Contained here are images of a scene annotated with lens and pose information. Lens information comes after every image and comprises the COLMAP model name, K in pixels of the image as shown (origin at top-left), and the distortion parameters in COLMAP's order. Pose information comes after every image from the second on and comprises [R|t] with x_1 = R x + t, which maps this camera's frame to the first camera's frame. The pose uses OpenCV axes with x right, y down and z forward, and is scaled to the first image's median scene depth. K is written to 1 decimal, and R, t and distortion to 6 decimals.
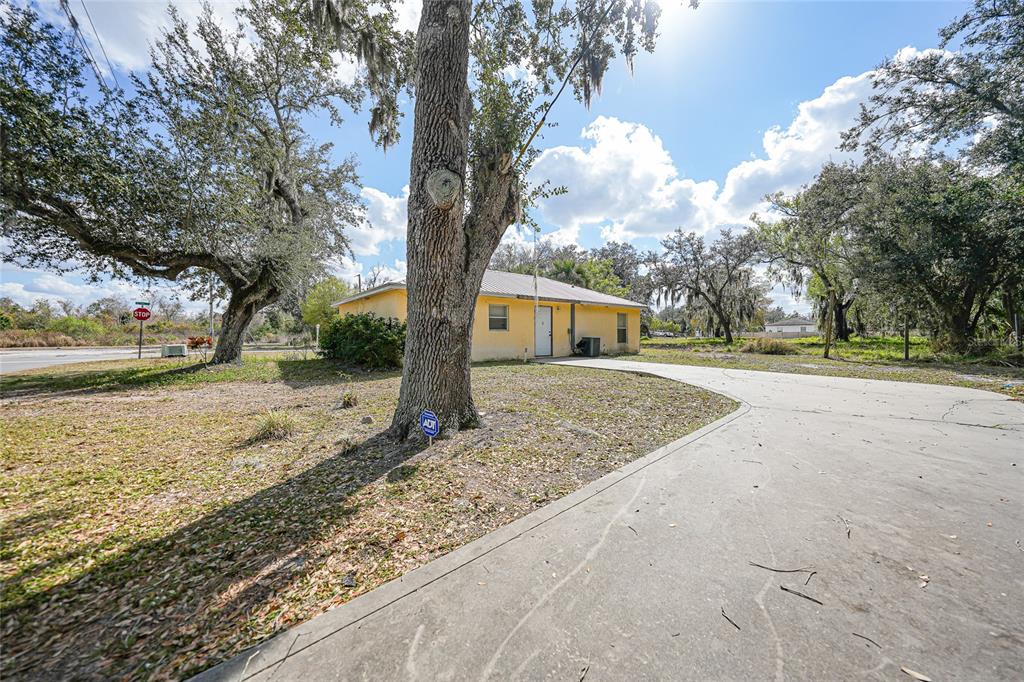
lens RADIAL K [[357.8, 0, 510.2], [0, 357.8, 339.2], [0, 0, 1]] dist [-0.027006, 0.004851]
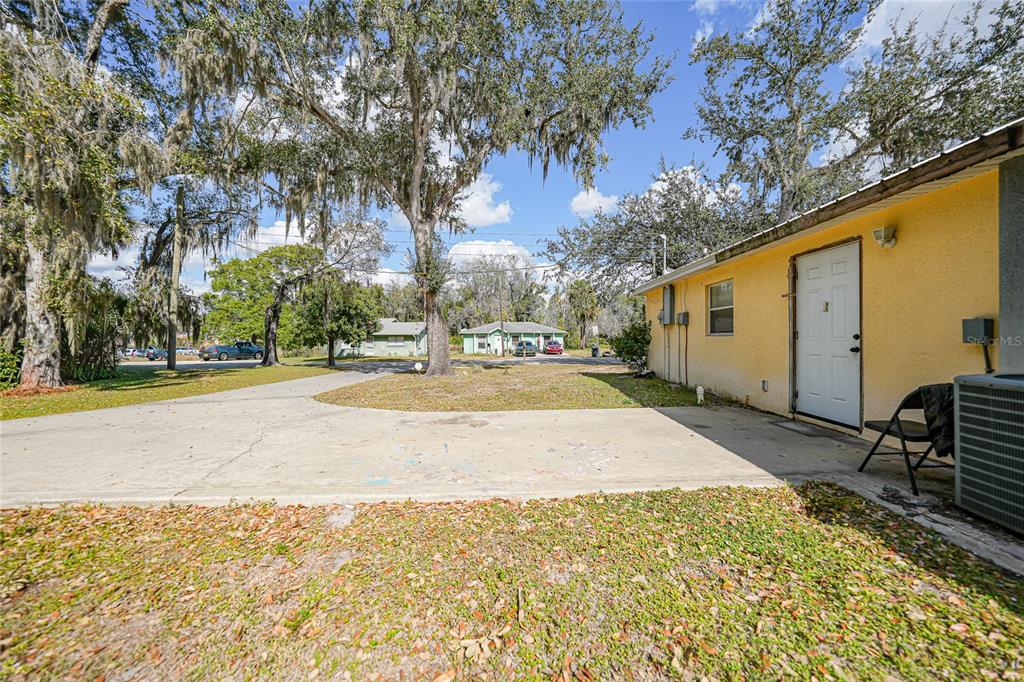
lens RADIAL K [[357.8, 0, 510.2], [0, 357.8, 339.2], [0, 0, 1]] dist [-0.027006, 0.004851]
pose [[-0.665979, 0.005804, -0.745948, 0.496502], [-0.005252, 0.999908, 0.012469, -0.022047], [0.745952, 0.012222, -0.665888, 1.056882]]
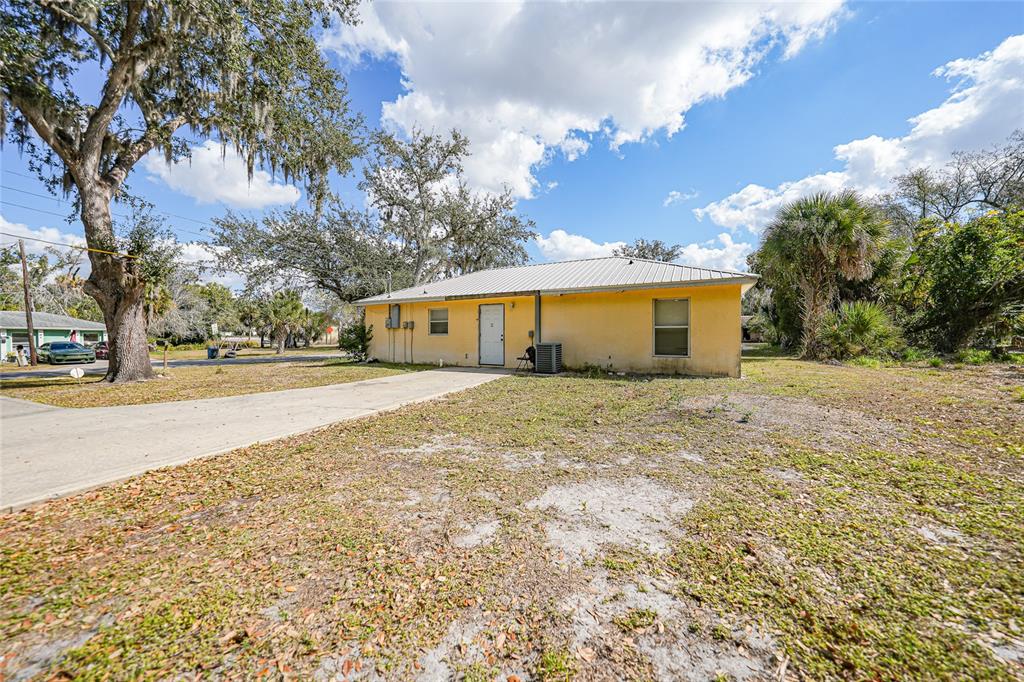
lens RADIAL K [[357.8, 0, 510.2], [0, 357.8, 339.2], [0, 0, 1]] dist [-0.027006, 0.004851]
pose [[0.381623, 0.005597, -0.924301, 0.917881], [-0.010447, 0.999944, 0.001742, -0.014988], [0.924259, 0.008992, 0.381660, 0.764195]]
